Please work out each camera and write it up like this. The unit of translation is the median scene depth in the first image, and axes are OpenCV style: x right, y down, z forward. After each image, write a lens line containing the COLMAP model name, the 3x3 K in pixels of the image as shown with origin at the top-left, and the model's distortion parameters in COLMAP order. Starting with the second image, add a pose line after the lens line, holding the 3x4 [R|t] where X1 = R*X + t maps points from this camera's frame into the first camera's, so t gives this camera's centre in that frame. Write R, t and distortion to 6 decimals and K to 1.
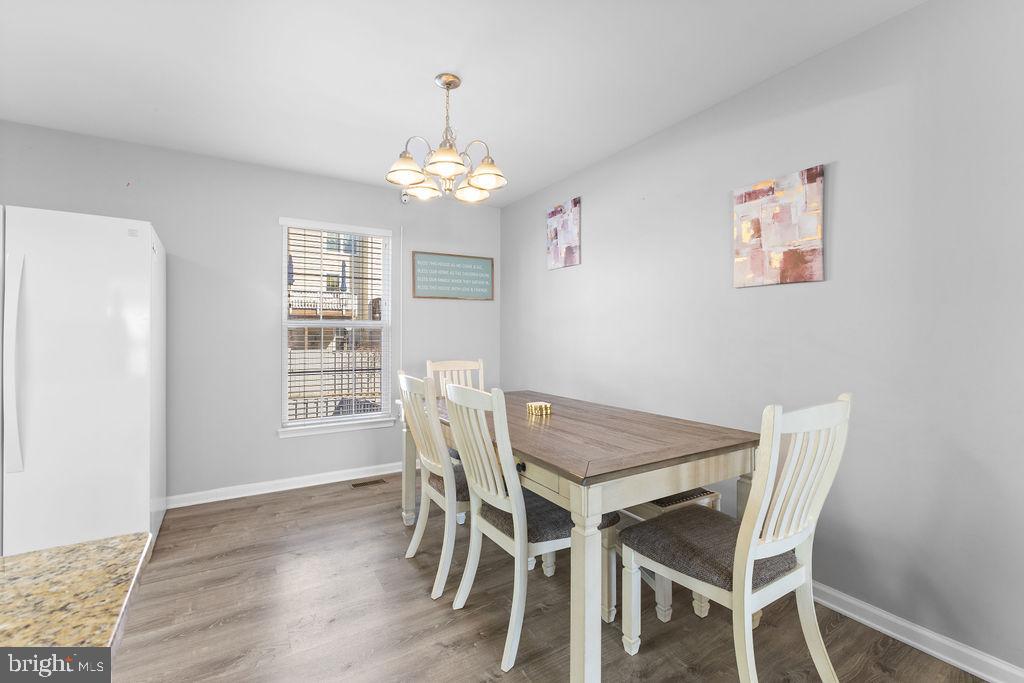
lens RADIAL K [[440.2, 0, 515.6], [0, 440.2, 337.9], [0, 0, 1]] dist [0.004026, -0.000134]
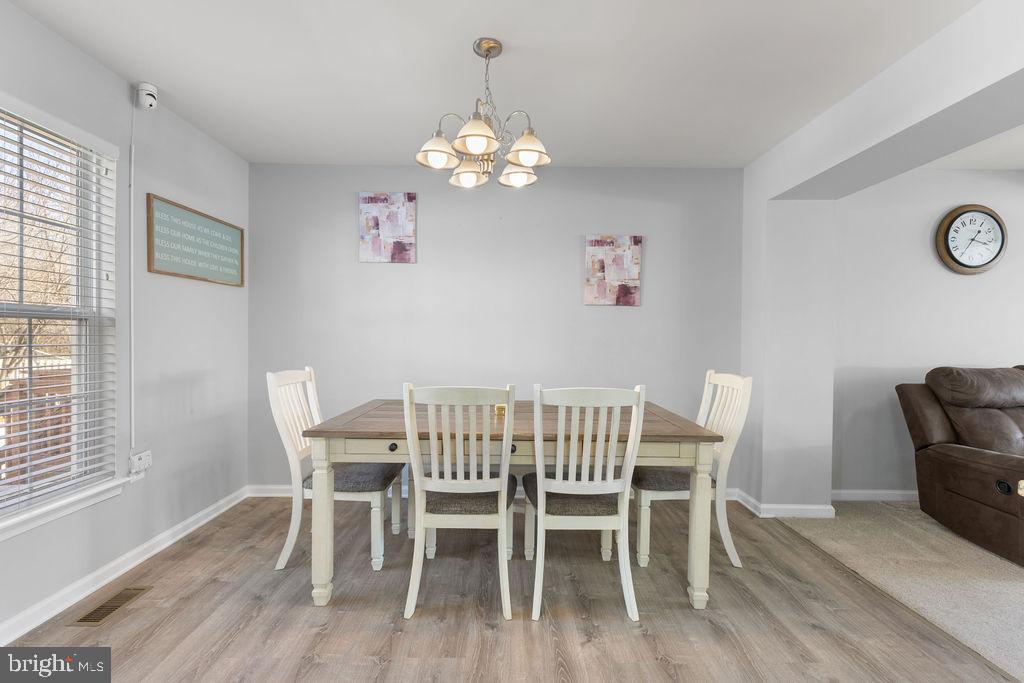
lens RADIAL K [[440.2, 0, 509.4], [0, 440.2, 336.2], [0, 0, 1]] dist [0.004026, -0.000134]
pose [[0.540043, -0.014212, 0.841517, -0.552420], [-0.006164, 0.999764, 0.020840, -0.025981], [-0.841615, -0.016442, 0.539828, 0.290000]]
